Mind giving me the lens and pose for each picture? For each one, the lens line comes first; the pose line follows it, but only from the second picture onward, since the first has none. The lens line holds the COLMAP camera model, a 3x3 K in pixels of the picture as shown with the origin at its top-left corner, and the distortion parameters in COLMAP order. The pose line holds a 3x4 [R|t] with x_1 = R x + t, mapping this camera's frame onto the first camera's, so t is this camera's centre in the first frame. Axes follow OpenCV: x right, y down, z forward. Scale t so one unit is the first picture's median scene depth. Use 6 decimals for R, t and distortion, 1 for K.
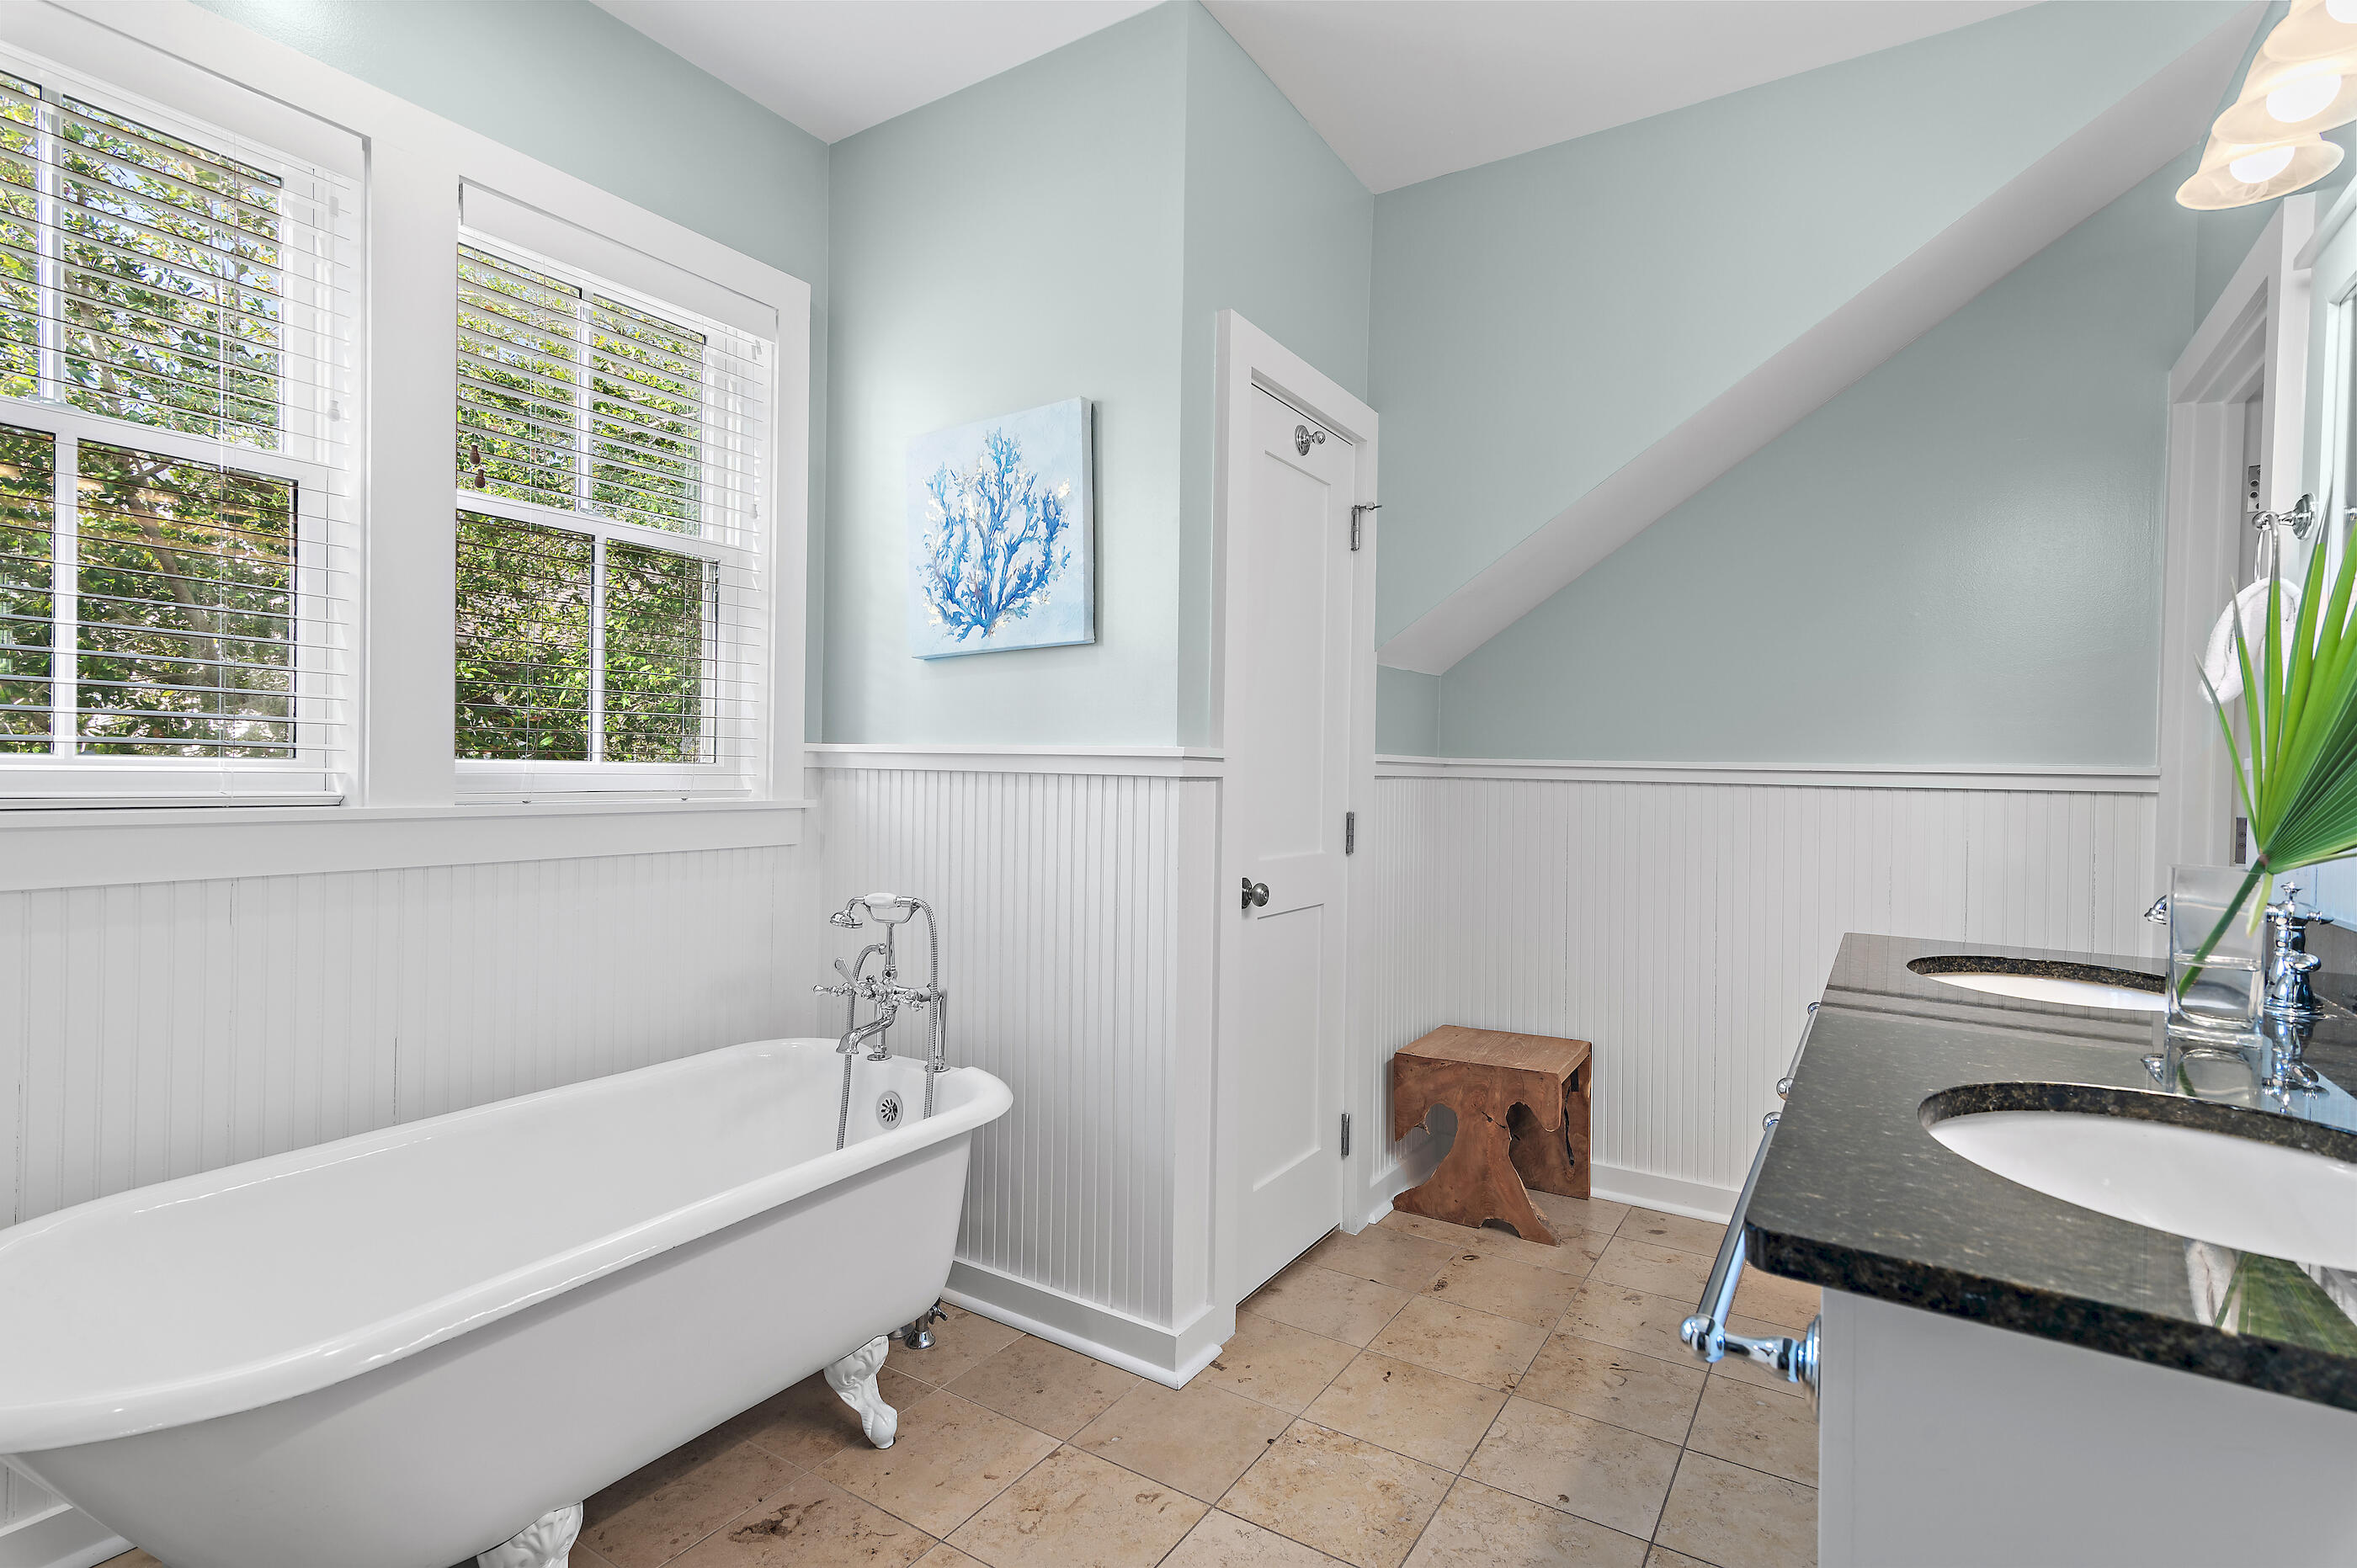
lens RADIAL K [[1133.0, 0, 1173.9], [0, 1133.0, 780.7], [0, 0, 1]] dist [0.015342, -0.000170]
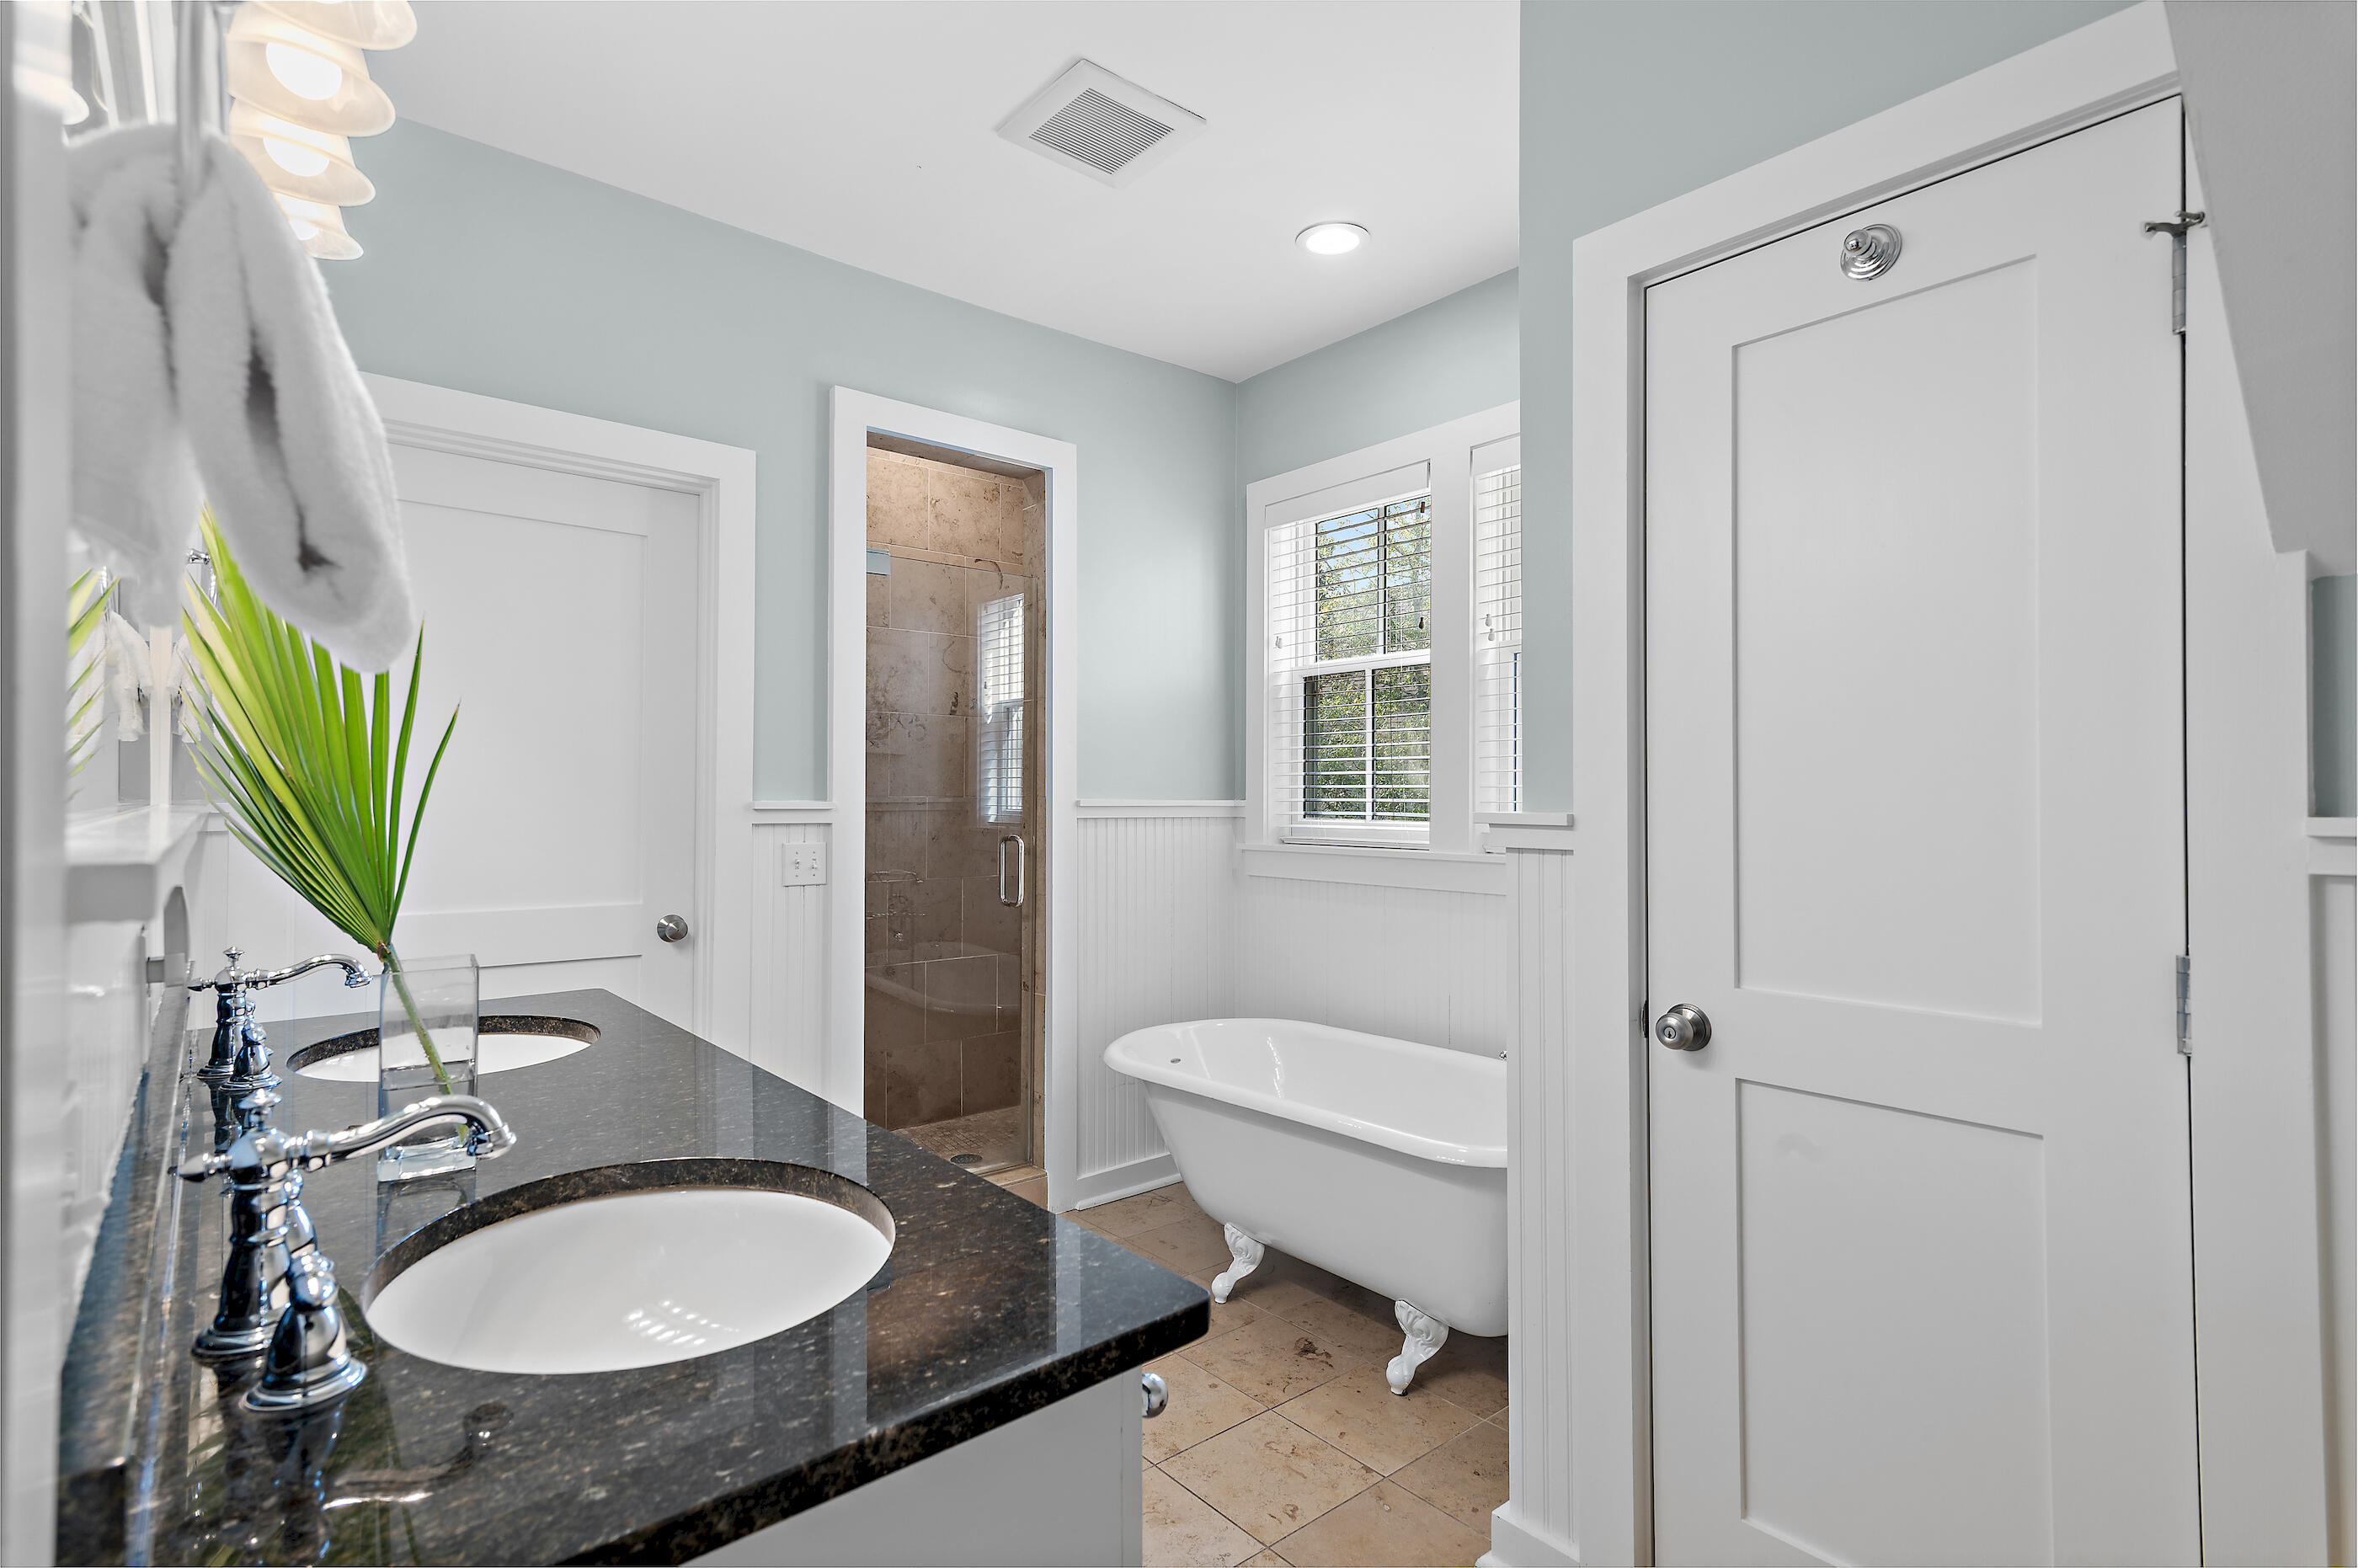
lens RADIAL K [[1133.5, 0, 1174.4], [0, 1133.5, 780.7], [0, 0, 1]] dist [0.015342, -0.000170]
pose [[-0.295822, -0.034556, -0.954618, 1.040360], [-0.023870, 0.999301, -0.028777, -0.015602], [0.954945, 0.014274, -0.296440, 1.198321]]
